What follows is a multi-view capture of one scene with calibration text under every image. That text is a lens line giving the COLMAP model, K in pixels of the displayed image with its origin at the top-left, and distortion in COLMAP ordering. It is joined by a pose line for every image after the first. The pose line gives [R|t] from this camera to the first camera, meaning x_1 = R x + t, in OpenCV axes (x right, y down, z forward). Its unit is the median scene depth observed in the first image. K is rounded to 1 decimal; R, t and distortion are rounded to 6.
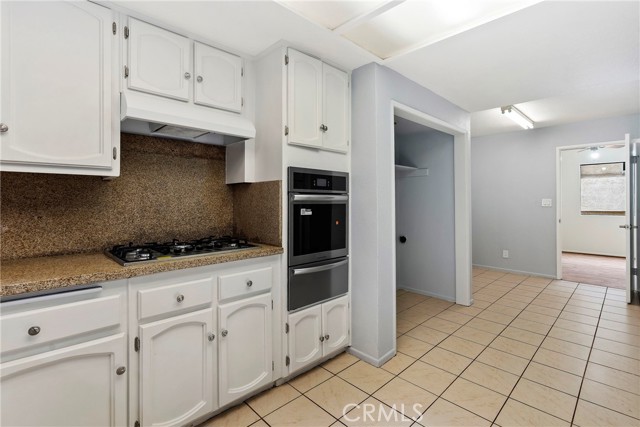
lens RADIAL K [[297.4, 0, 313.2], [0, 297.4, 200.4], [0, 0, 1]] dist [-0.009000, 0.001717]
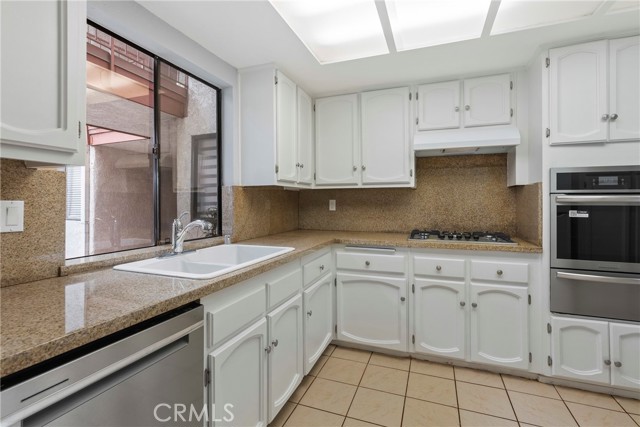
lens RADIAL K [[297.4, 0, 319.6], [0, 297.4, 208.1], [0, 0, 1]] dist [-0.009000, 0.001717]
pose [[0.431783, 0.019374, -0.901769, 0.480577], [0.001757, 0.999749, 0.022321, -0.002248], [0.901976, -0.011222, 0.431641, -0.133824]]
